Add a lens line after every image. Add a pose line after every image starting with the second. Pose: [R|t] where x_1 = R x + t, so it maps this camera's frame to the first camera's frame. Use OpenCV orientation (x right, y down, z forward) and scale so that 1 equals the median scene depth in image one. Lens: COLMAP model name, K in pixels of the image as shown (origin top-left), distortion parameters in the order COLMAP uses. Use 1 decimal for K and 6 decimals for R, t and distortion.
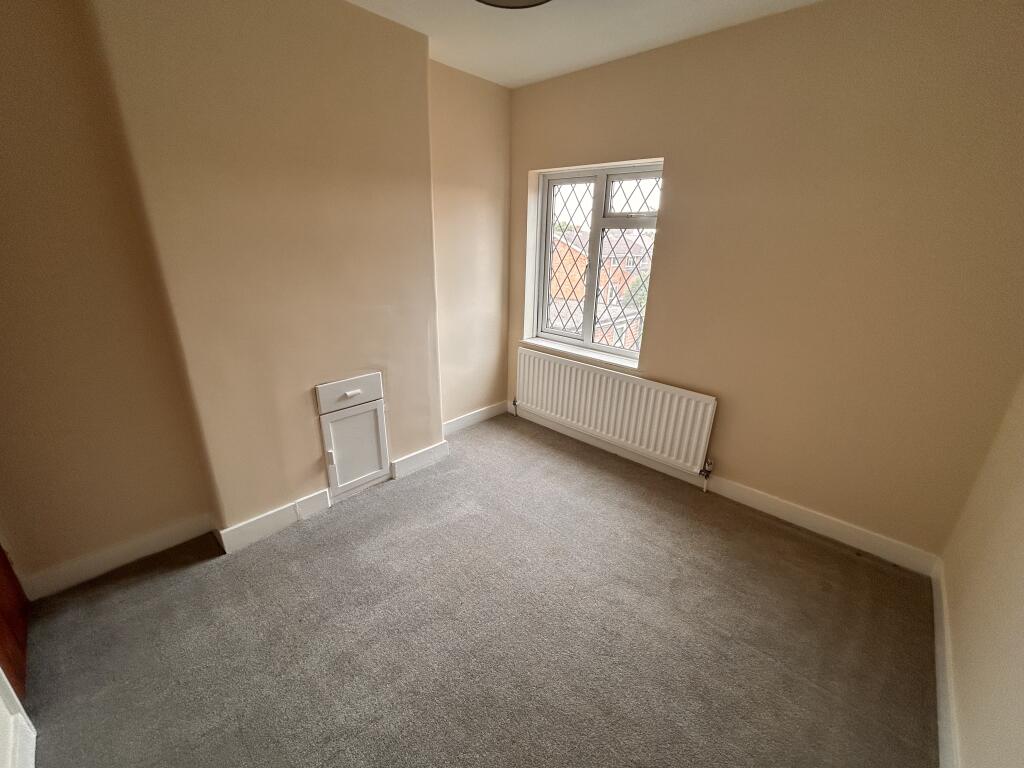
lens RADIAL K [[410.0, 0, 512.0], [0, 410.0, 384.0], [0, 0, 1]] dist [-0.019219, -0.000041]
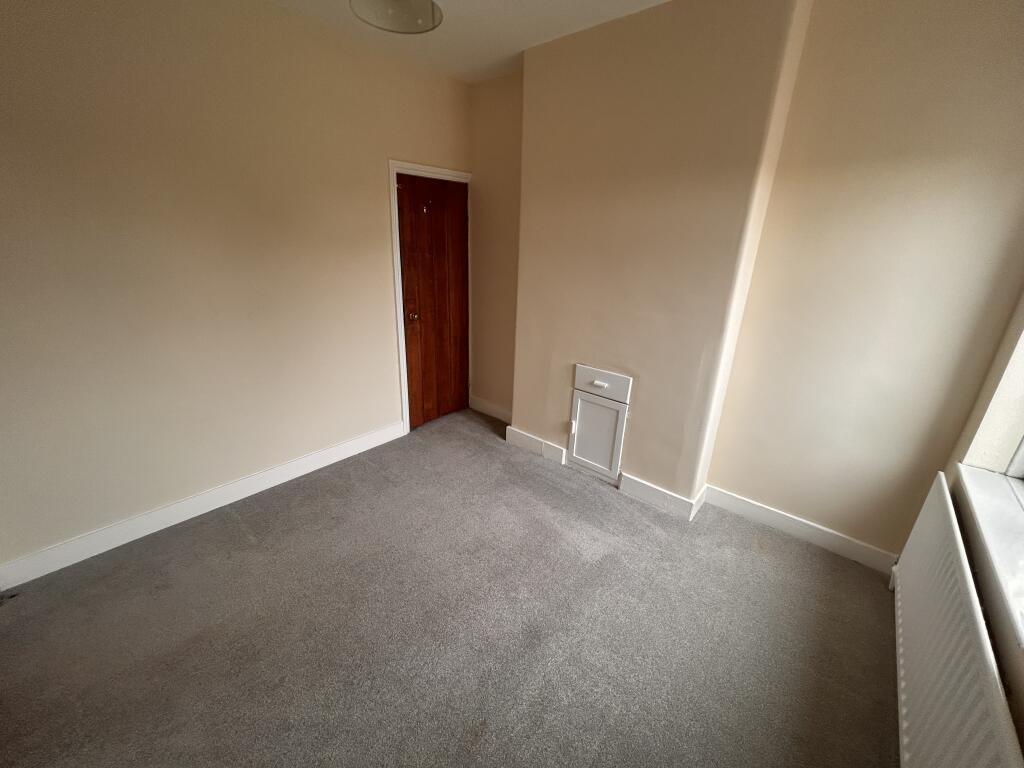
lens RADIAL K [[410.0, 0, 512.0], [0, 410.0, 384.0], [0, 0, 1]] dist [-0.019219, -0.000041]
pose [[0.037703, 0.313611, -0.948803, 0.623760], [-0.367206, 0.887397, 0.278723, -0.191726], [0.929375, 0.337897, 0.148617, 0.613520]]
